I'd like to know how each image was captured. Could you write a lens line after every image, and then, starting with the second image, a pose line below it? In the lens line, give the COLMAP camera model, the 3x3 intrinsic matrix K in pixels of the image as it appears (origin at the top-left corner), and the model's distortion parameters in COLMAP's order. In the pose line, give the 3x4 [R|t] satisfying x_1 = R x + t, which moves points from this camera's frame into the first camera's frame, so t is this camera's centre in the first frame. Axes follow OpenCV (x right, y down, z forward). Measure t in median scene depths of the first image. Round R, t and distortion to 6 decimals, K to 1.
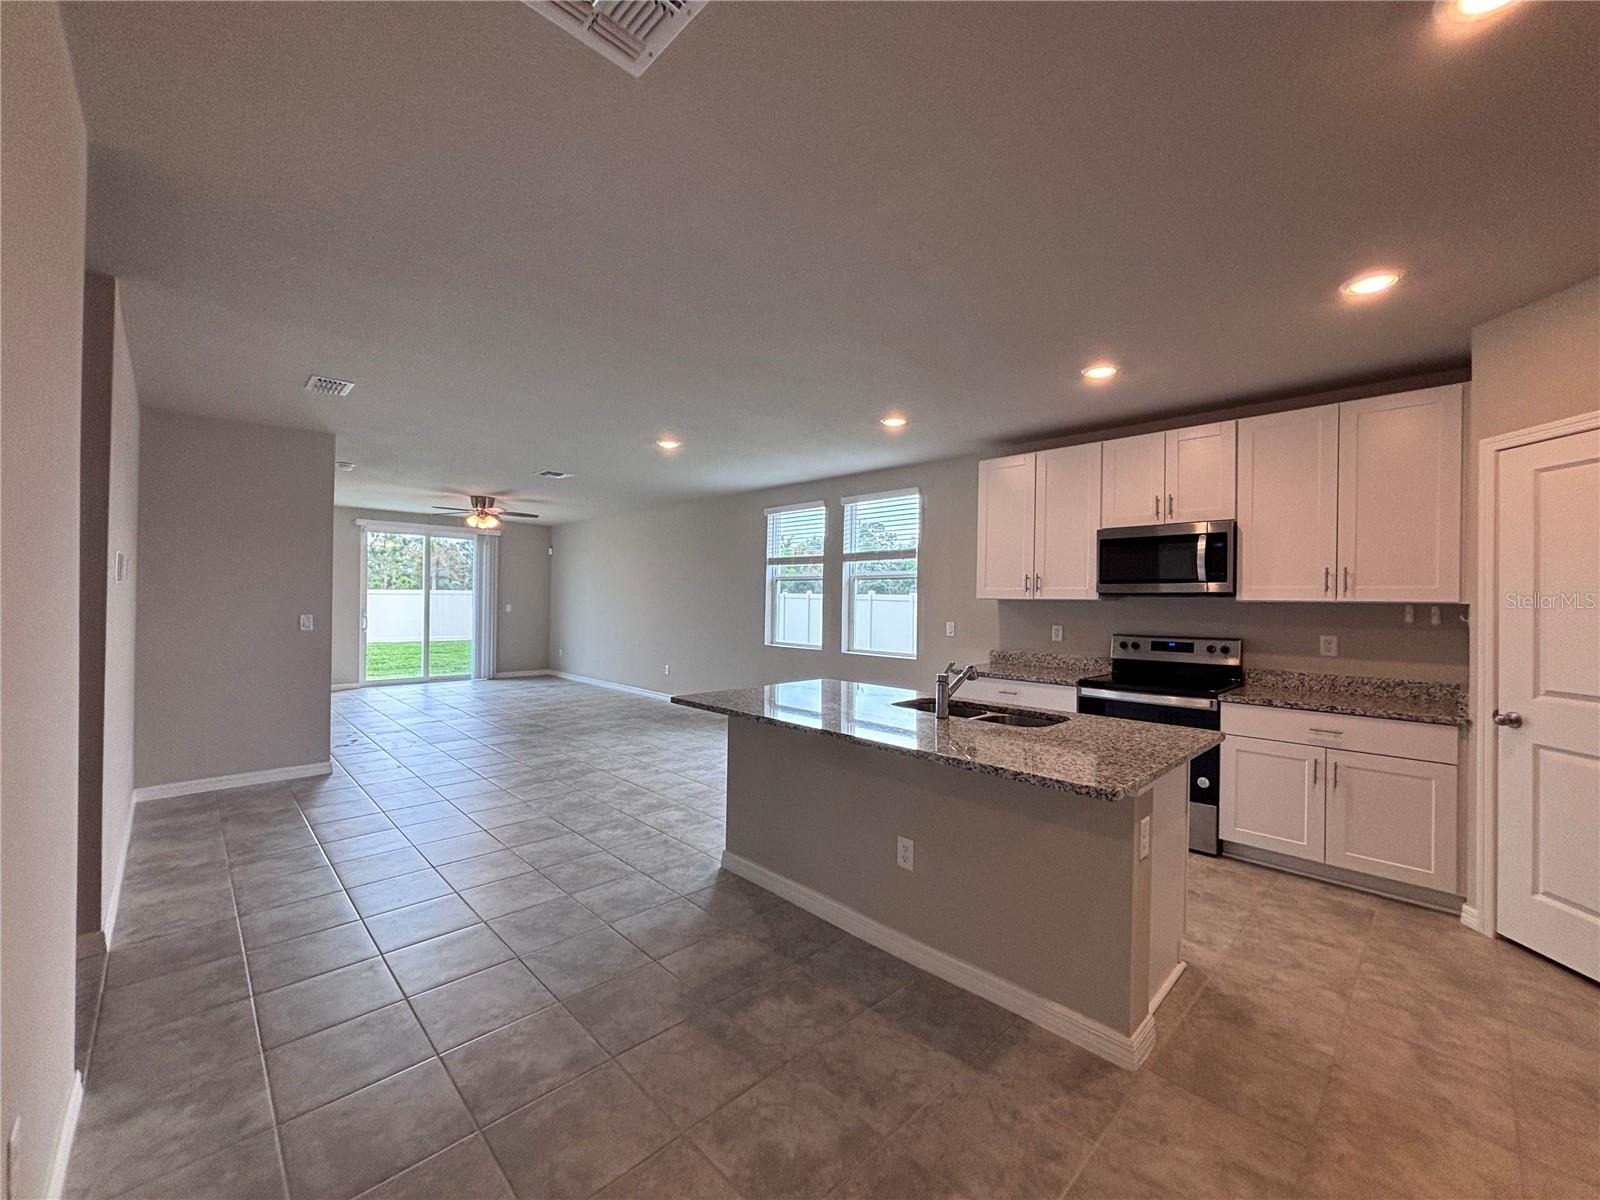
lens RADIAL K [[644.0, 0, 800.0], [0, 644.0, 600.0], [0, 0, 1]] dist [-0.000717, -0.000165]
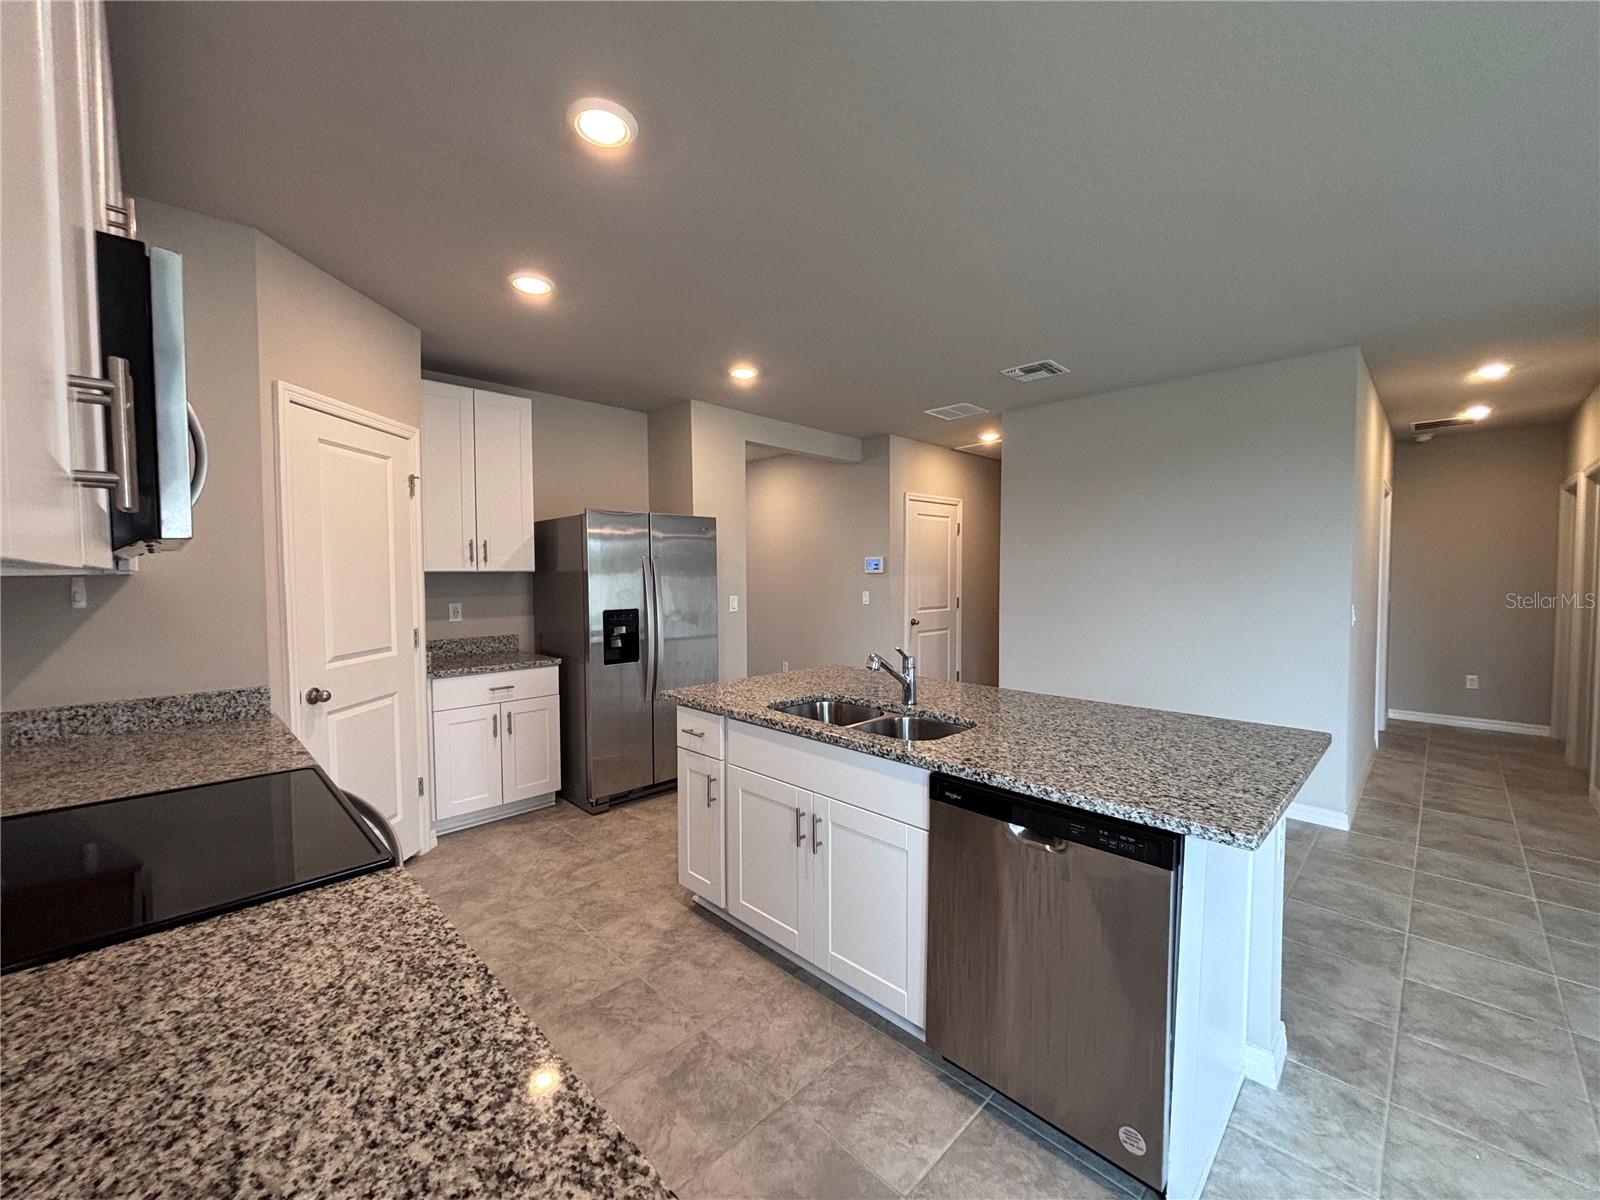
lens RADIAL K [[644.3, 0, 798.3], [0, 644.3, 595.8], [0, 0, 1]] dist [0.000023, 0.000113]
pose [[-0.999868, -0.010456, -0.012434, 0.261770], [-0.010899, 0.999288, 0.036126, -0.001875], [0.012047, 0.036256, -0.999270, 1.265814]]
